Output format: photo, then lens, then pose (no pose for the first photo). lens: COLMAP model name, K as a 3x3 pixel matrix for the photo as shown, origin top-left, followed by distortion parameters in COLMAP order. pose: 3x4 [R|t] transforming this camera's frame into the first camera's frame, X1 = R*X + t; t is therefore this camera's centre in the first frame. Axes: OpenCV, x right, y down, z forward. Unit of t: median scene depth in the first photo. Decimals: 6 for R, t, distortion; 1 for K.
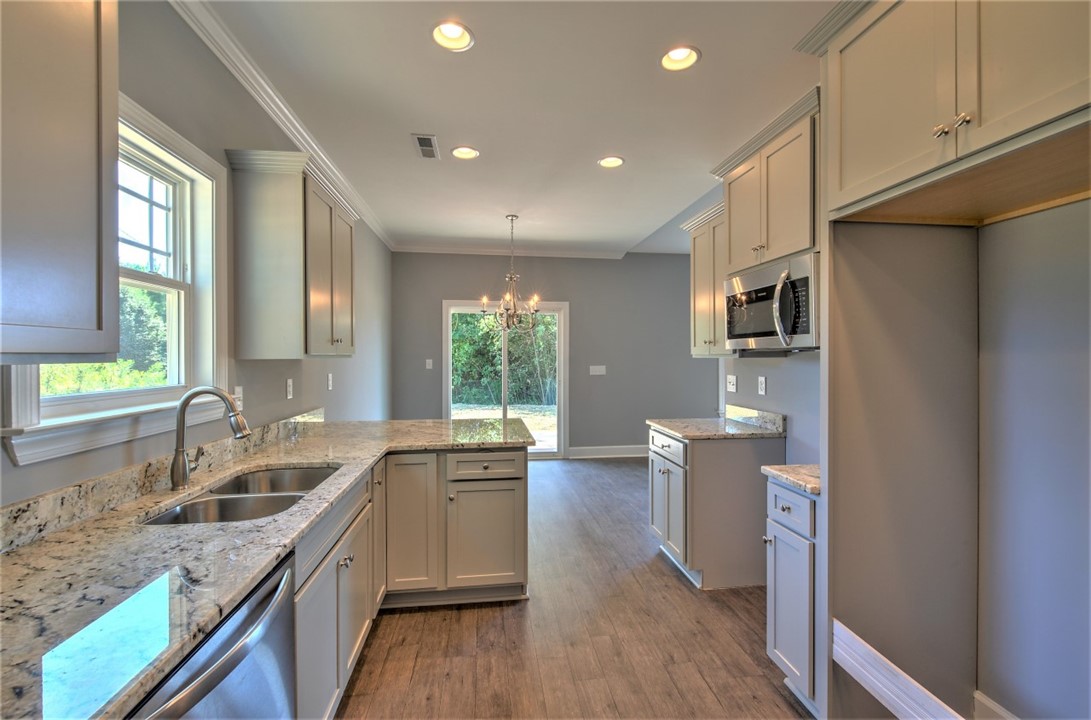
lens RADIAL K [[466.9, 0, 547.8], [0, 466.9, 357.3], [0, 0, 1]] dist [0.004534, -0.003507]
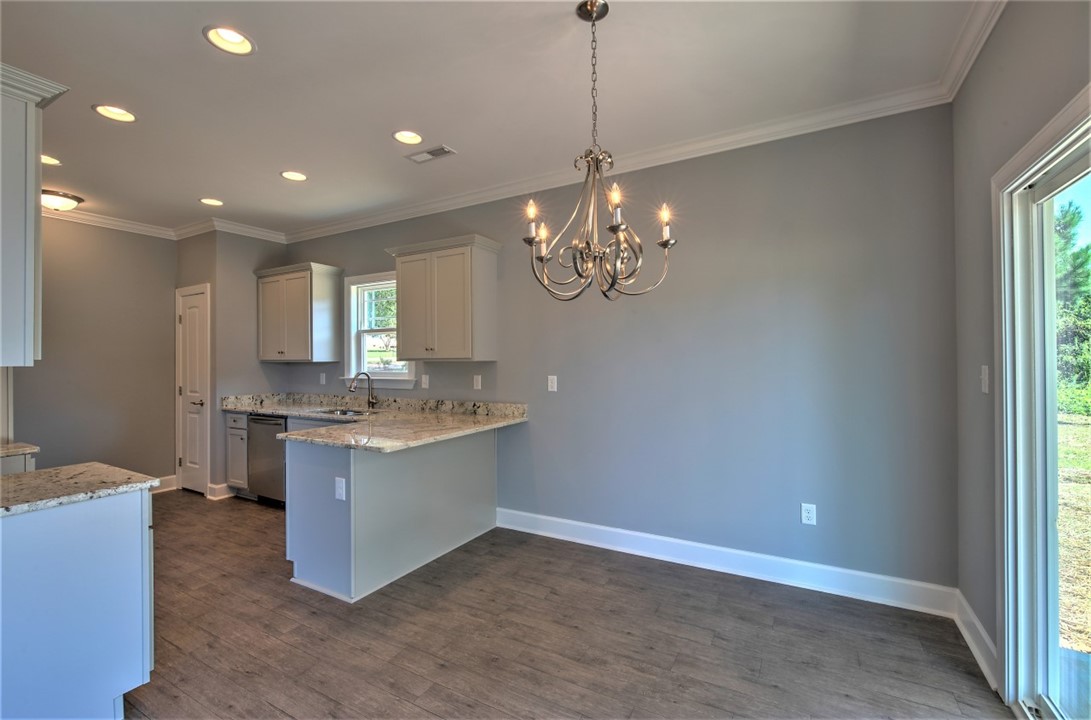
lens RADIAL K [[466.9, 0, 547.8], [0, 466.9, 357.3], [0, 0, 1]] dist [0.004534, -0.003507]
pose [[-0.602022, 0.003522, -0.798472, 0.500068], [0.005753, 0.999983, 0.000074, -0.007461], [0.798459, -0.004549, -0.602032, 2.270169]]
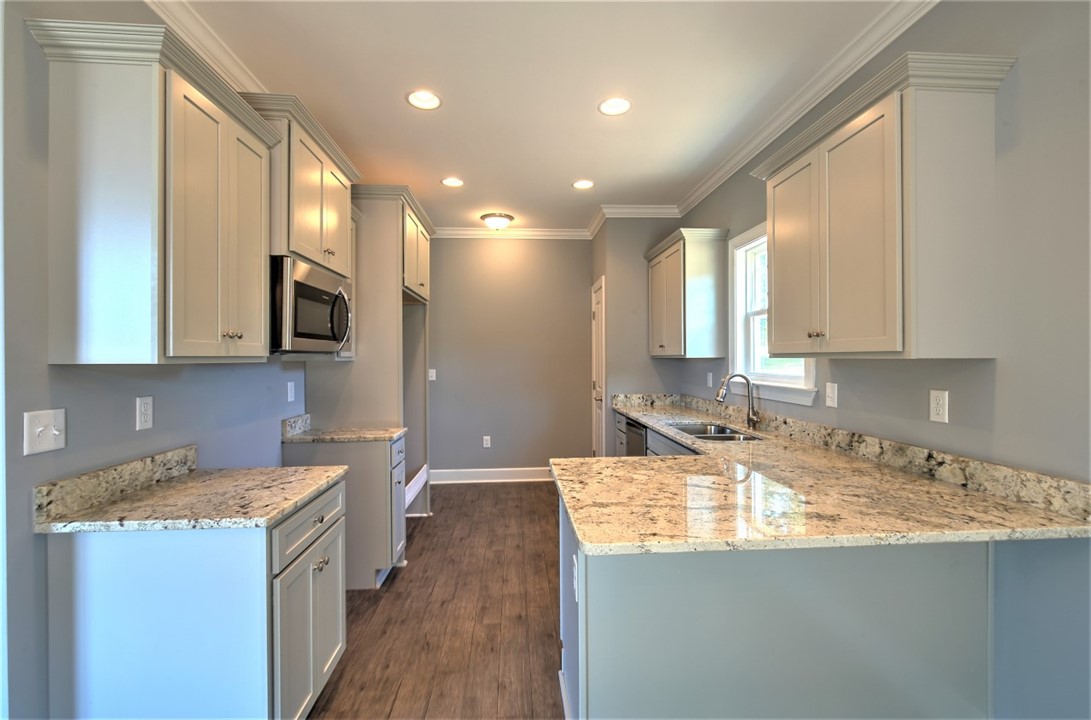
lens RADIAL K [[465.2, 0, 547.5], [0, 465.2, 357.0], [0, 0, 1]] dist [0.004056, -0.003677]
pose [[-0.997934, 0.008458, 0.063695, -0.078374], [0.008675, 0.999957, 0.003138, -0.005302], [-0.063666, 0.003684, -0.997964, 1.860611]]
